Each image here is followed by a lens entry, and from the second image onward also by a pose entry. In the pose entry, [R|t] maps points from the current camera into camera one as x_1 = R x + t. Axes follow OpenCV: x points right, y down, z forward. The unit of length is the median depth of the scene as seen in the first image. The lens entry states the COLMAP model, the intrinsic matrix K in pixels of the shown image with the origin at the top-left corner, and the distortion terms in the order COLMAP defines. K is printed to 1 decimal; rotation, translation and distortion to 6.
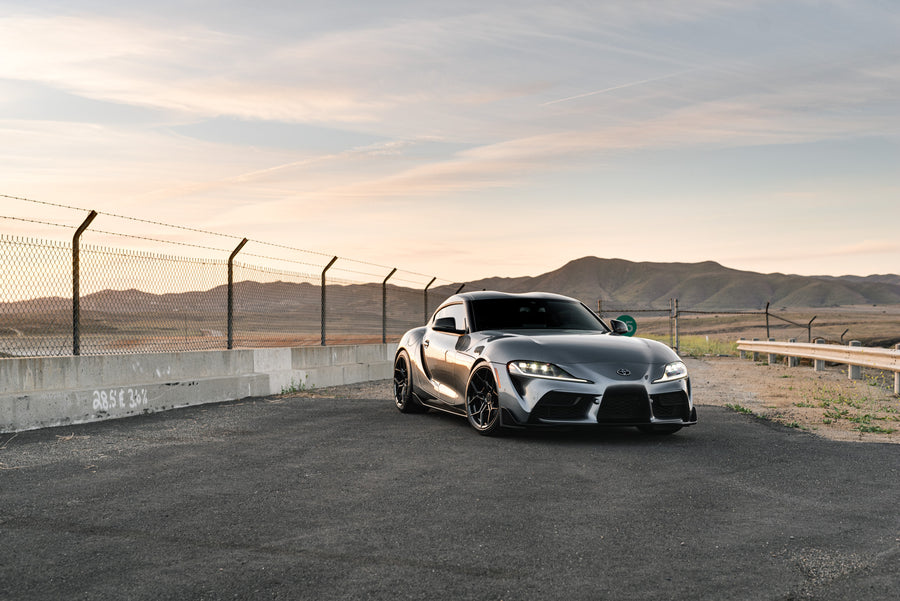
lens RADIAL K [[1213.4, 0, 452.4], [0, 1213.4, 301.2], [0, 0, 1]] dist [-0.005587, -0.013628]
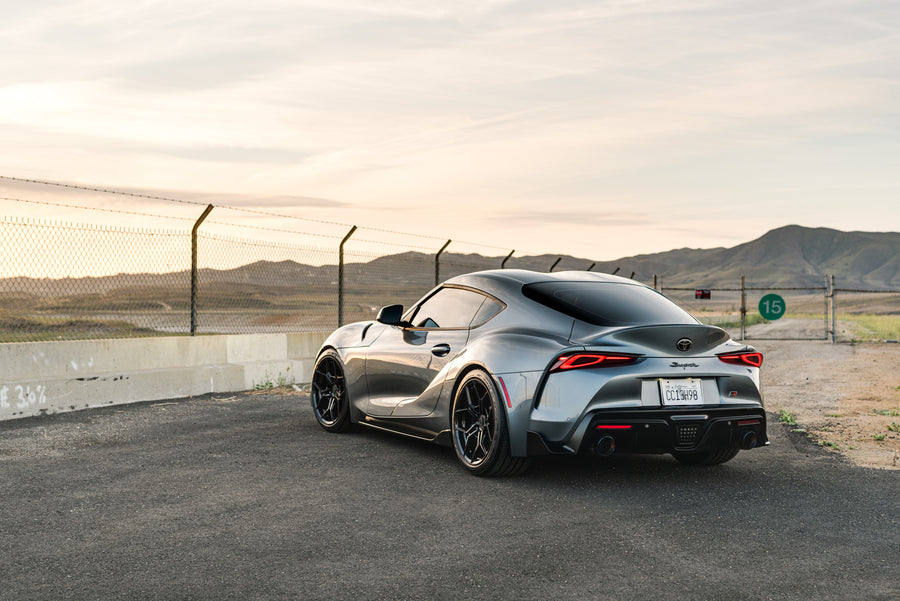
lens RADIAL K [[1342.4, 0, 500.3], [0, 1342.4, 303.7], [0, 0, 1]] dist [-0.008338, 0.003011]
pose [[0.995126, 0.006480, -0.098399, 0.161863], [-0.004323, 0.999746, 0.022122, -0.005876], [0.098517, -0.021589, 0.994901, 0.122927]]
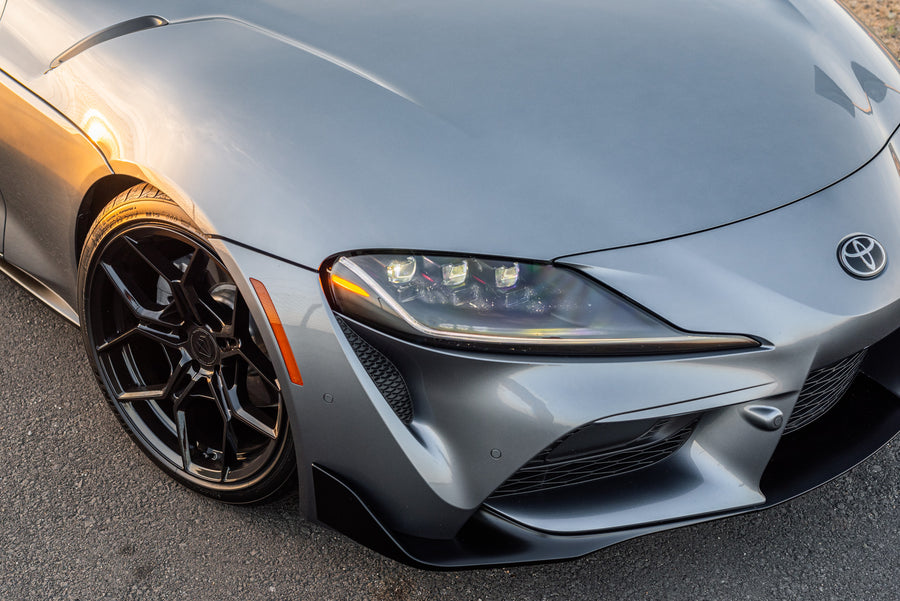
lens RADIAL K [[1367.5, 0, 405.8], [0, 1367.5, 301.1], [0, 0, 1]] dist [0.003369, 0.035058]
pose [[0.926900, -0.191132, 0.322993, -0.014241], [-0.003840, 0.855734, 0.517402, -0.053408], [-0.375288, -0.480821, 0.792446, 0.718232]]
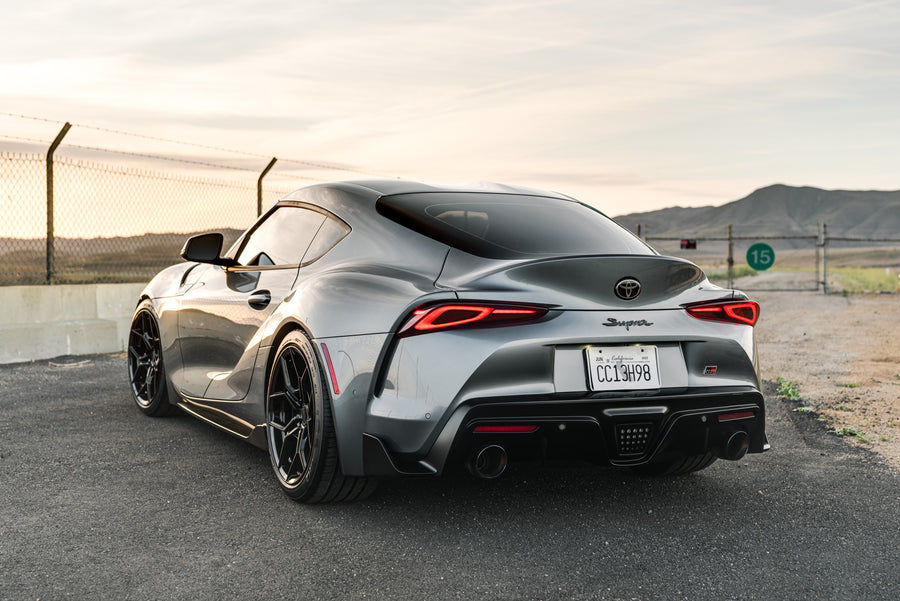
lens RADIAL K [[1265.4, 0, 462.1], [0, 1265.4, 299.3], [0, 0, 1]] dist [-0.010176, -0.004904]
pose [[0.991711, 0.006167, -0.128339, 0.187604], [0.000726, 0.998562, 0.053598, 0.012458], [0.128485, -0.053247, 0.990281, 0.427694]]
